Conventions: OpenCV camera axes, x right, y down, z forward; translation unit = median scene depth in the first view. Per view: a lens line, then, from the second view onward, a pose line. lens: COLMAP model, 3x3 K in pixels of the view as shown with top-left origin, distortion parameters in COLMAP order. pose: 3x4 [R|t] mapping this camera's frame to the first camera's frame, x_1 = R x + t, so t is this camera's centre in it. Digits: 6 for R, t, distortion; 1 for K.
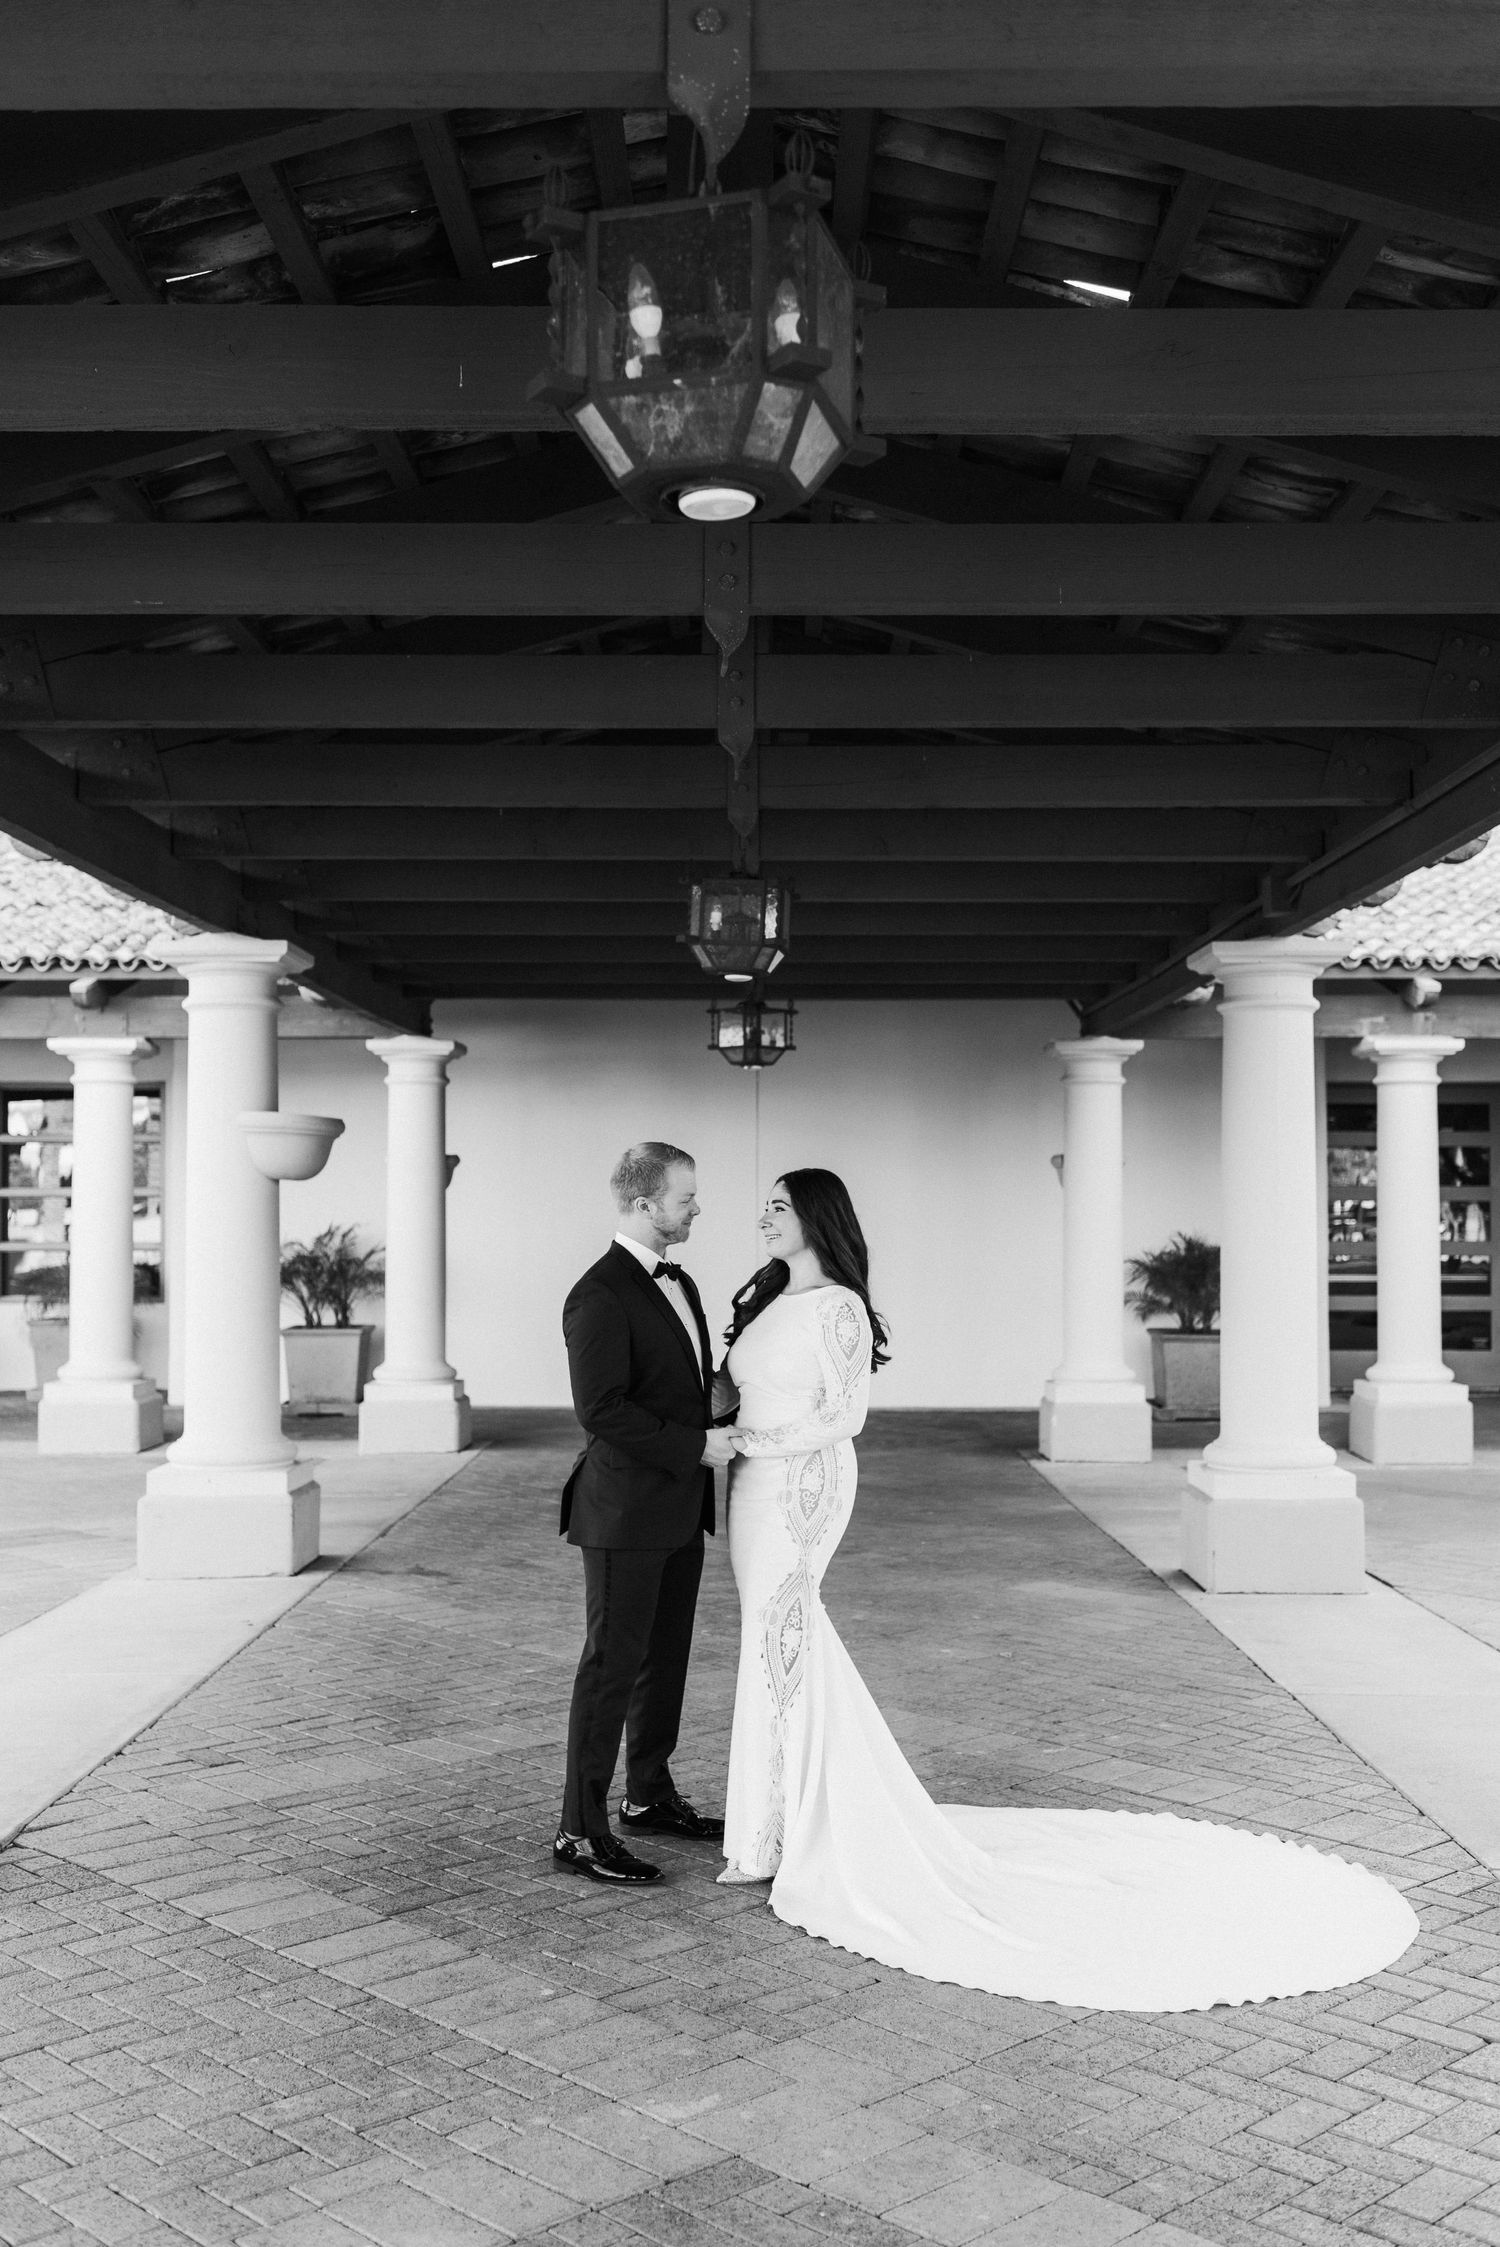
lens RADIAL K [[2288.6, 0, 784.8], [0, 2288.6, 1231.6], [0, 0, 1]] dist [-0.007927, -0.015358]
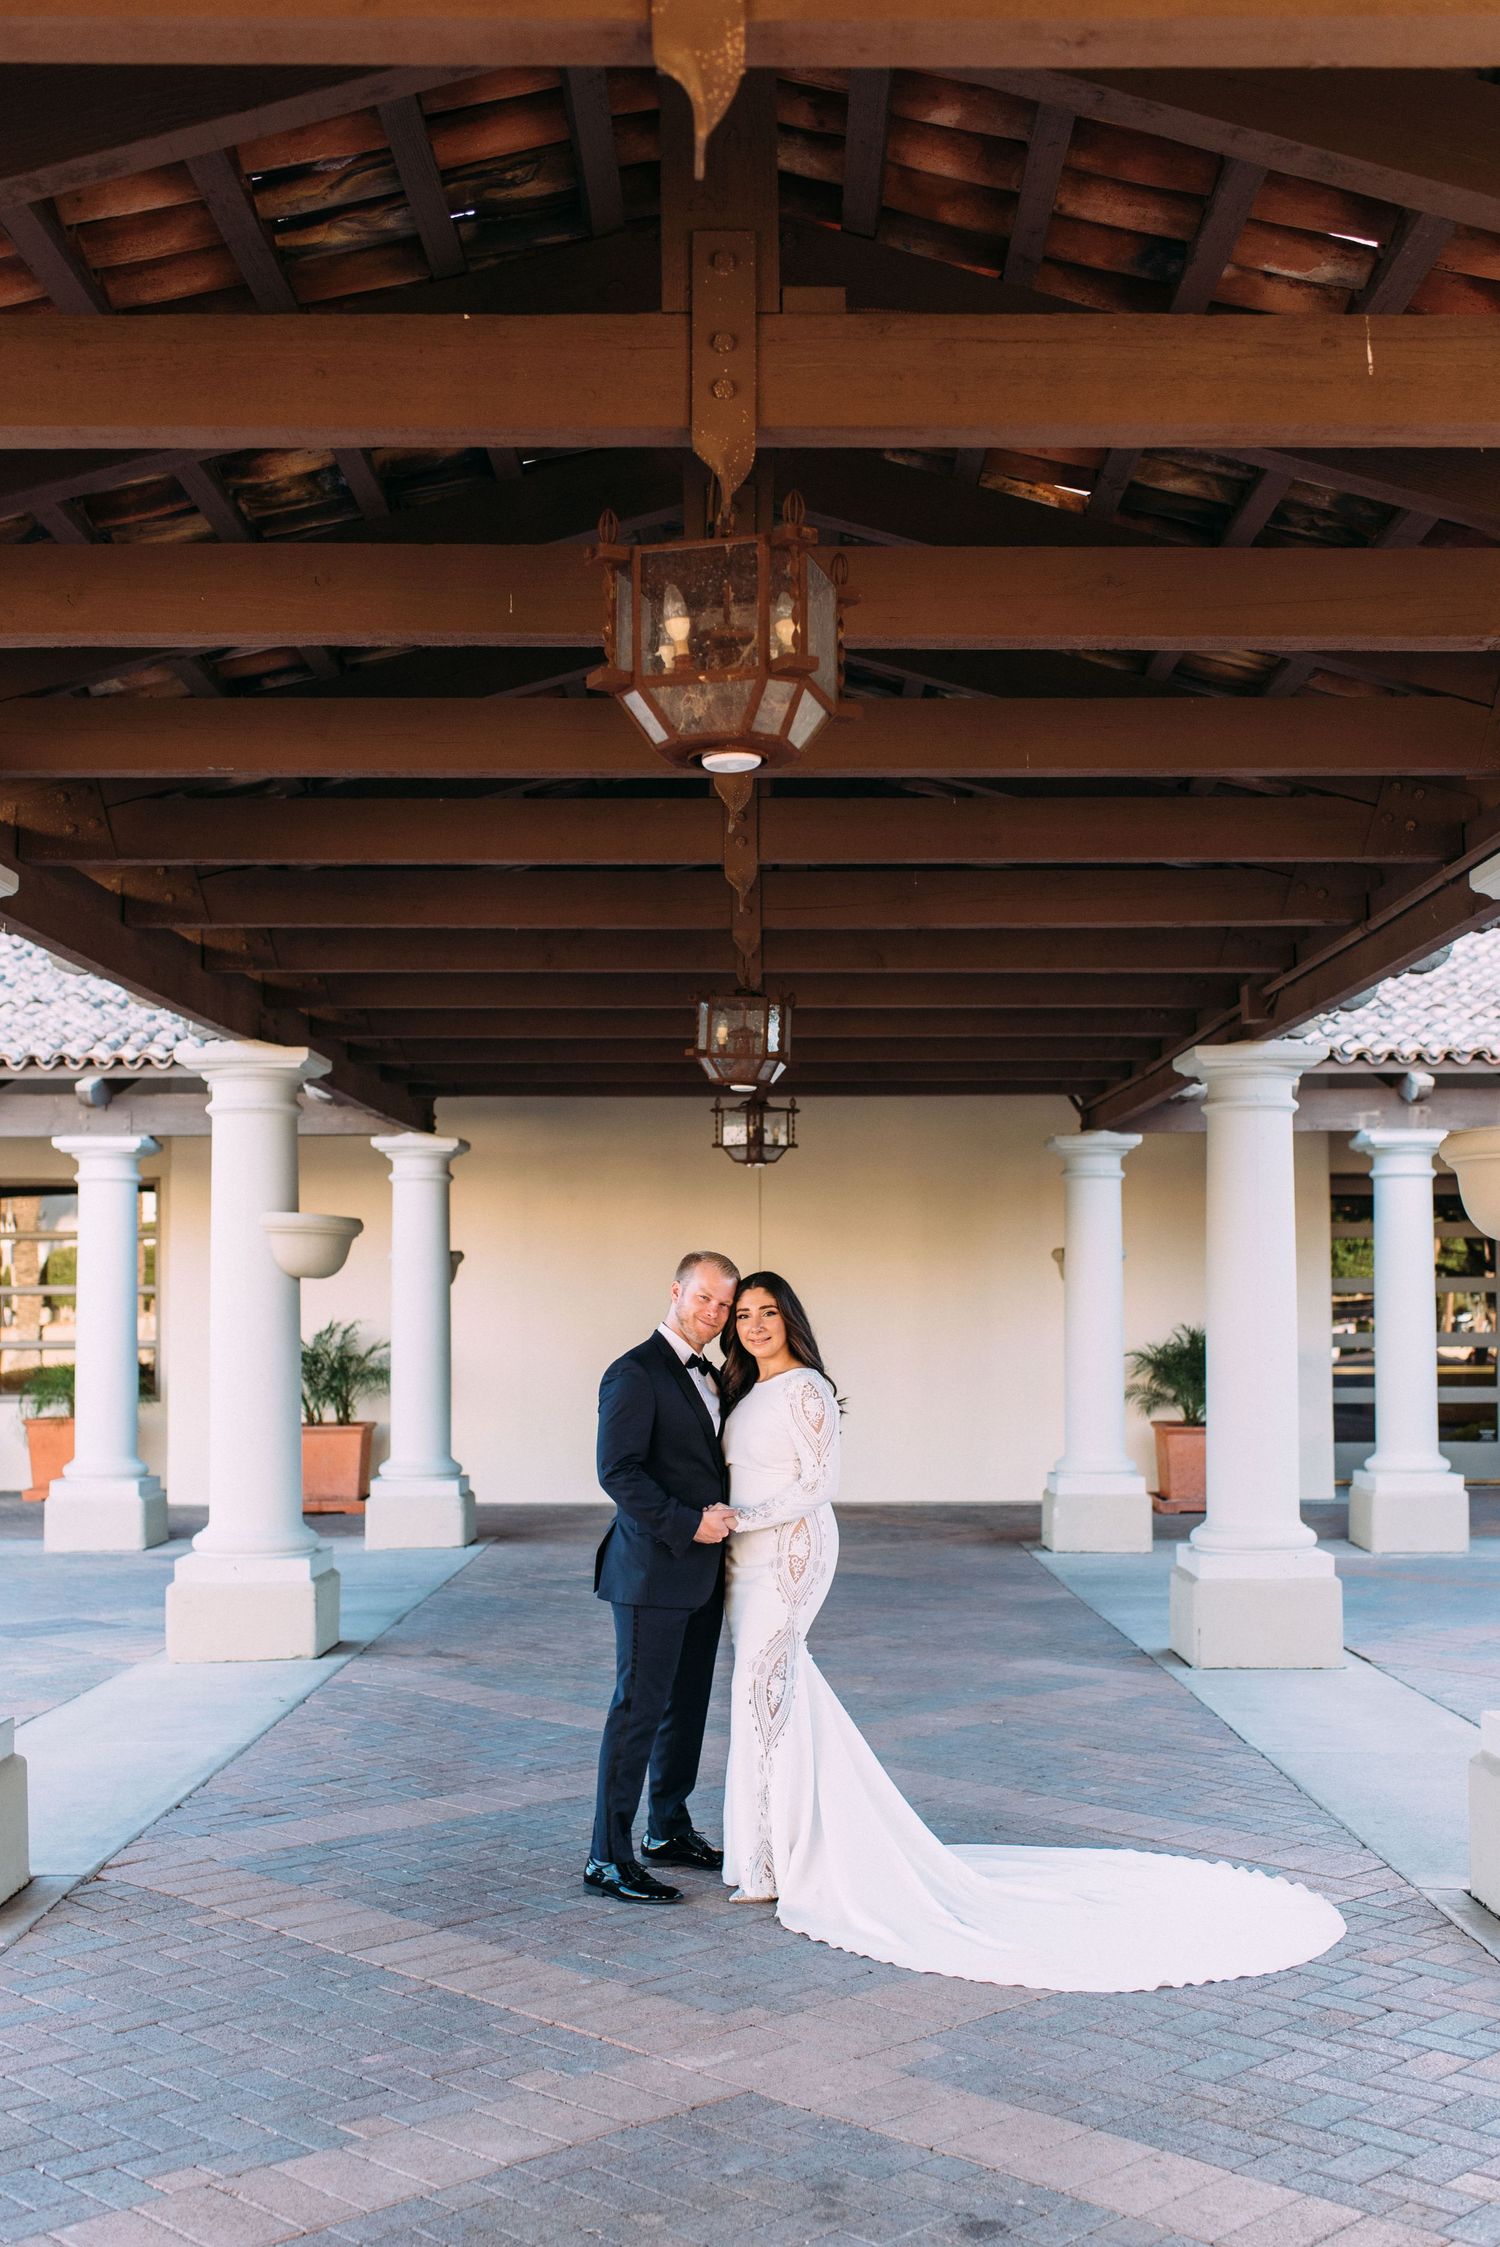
lens RADIAL K [[2288.6, 0, 784.8], [0, 2288.6, 1231.6], [0, 0, 1]] dist [-0.007927, -0.015358]
pose [[0.999988, -0.004758, -0.001293, 0.000367], [0.004700, 0.999136, -0.041284, 0.000983], [0.001488, 0.041277, 0.999147, -0.106530]]
